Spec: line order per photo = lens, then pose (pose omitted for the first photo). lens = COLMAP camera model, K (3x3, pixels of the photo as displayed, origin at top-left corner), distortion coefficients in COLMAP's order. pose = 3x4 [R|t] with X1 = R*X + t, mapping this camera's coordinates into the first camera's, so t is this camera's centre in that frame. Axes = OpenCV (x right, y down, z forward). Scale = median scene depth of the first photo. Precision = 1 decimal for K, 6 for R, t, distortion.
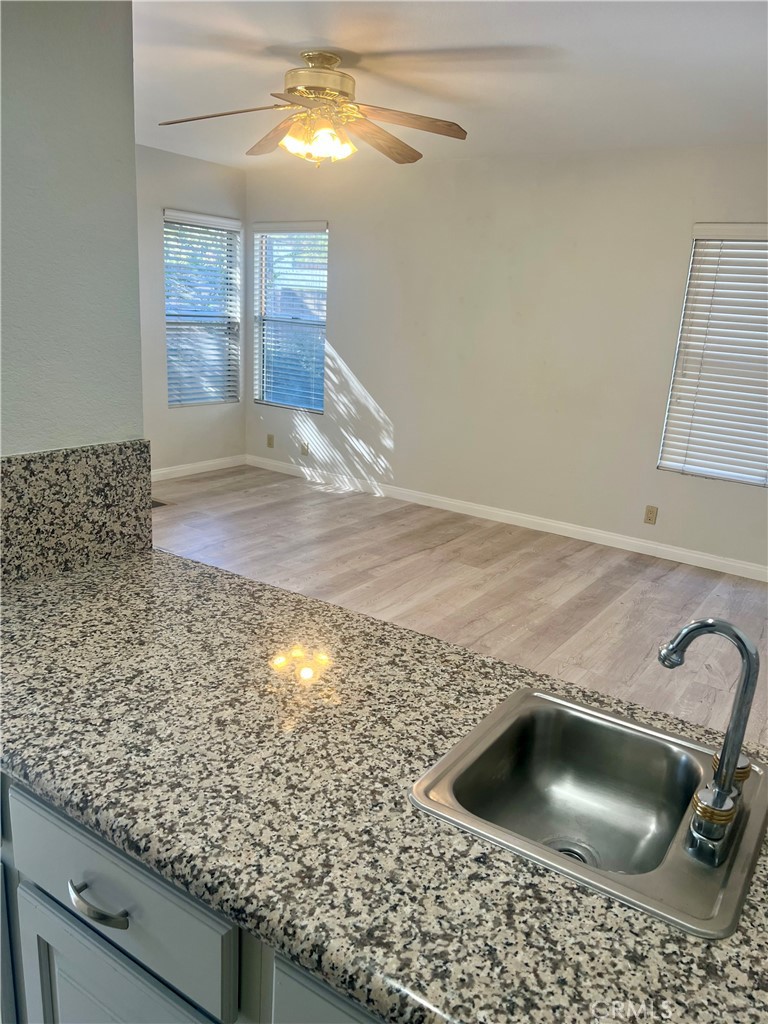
lens RADIAL K [[763.1, 0, 416.1], [0, 763.1, 507.9], [0, 0, 1]] dist [0.043185, -0.054743]
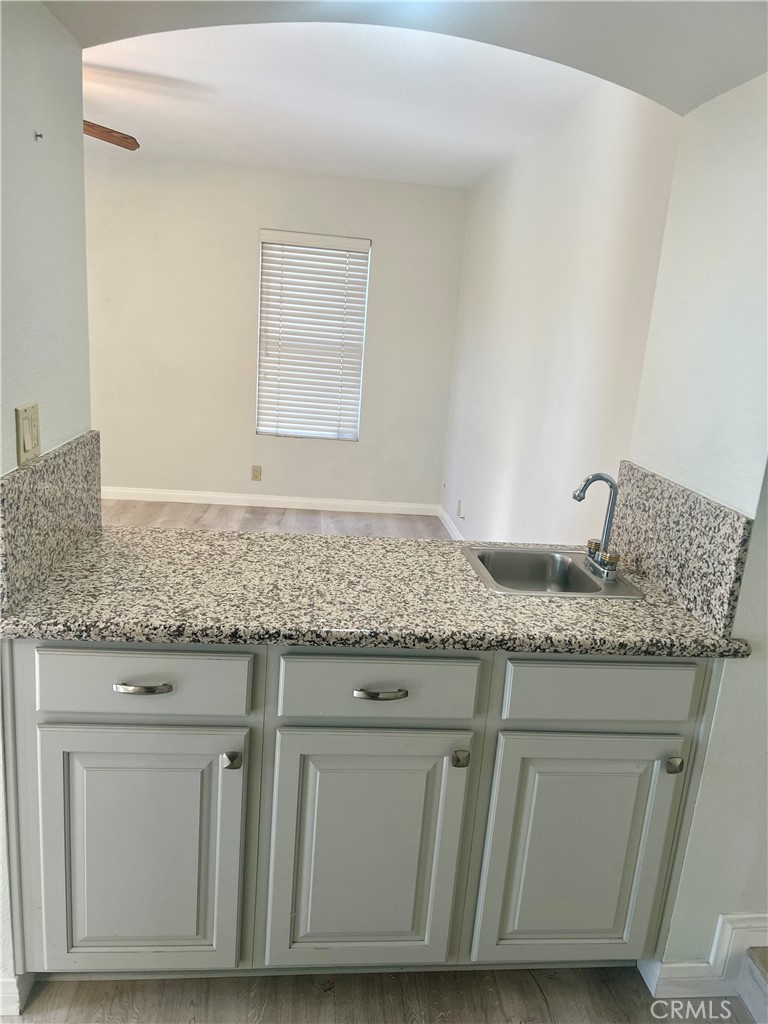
lens RADIAL K [[763.1, 0, 384.9], [0, 763.1, 512.3], [0, 0, 1]] dist [0.043185, -0.054743]
pose [[0.778624, -0.159373, 0.606915, -0.548793], [0.137336, 0.987041, 0.083001, -0.003626], [-0.612278, 0.018725, 0.790421, -0.131408]]
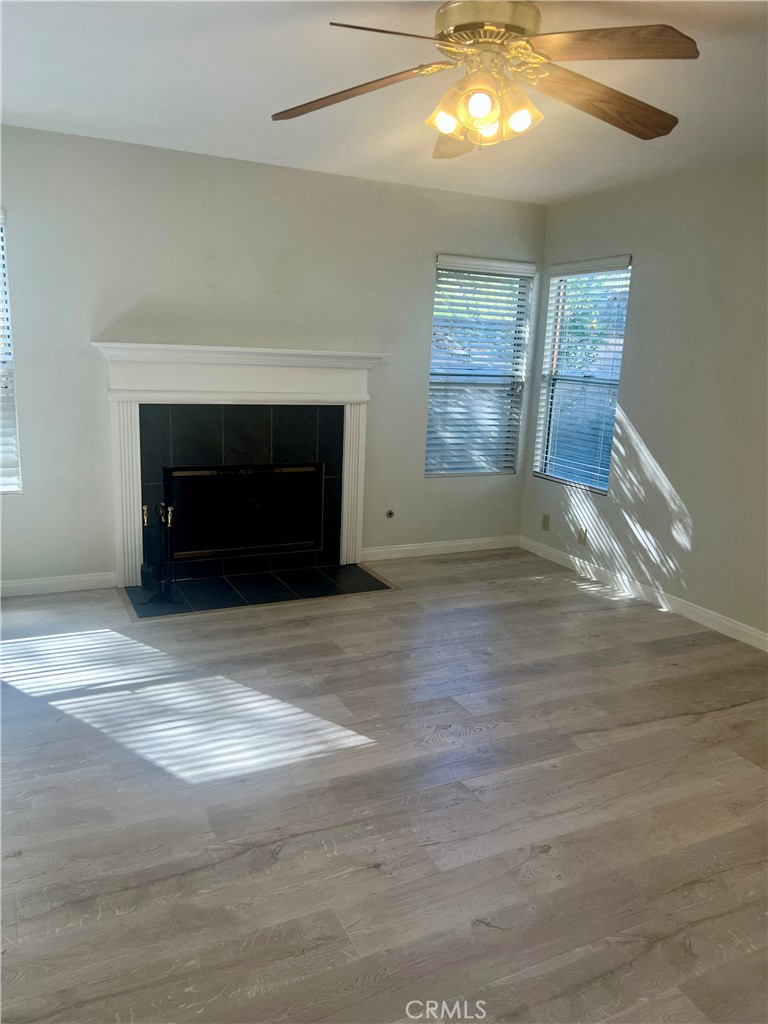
lens RADIAL K [[763.1, 0, 385.7], [0, 763.1, 517.9], [0, 0, 1]] dist [0.043185, -0.054743]
pose [[0.856964, 0.093971, -0.506738, 0.094134], [-0.125988, 0.991603, -0.029178, -0.053705], [0.499740, 0.088847, 0.861606, 0.226643]]
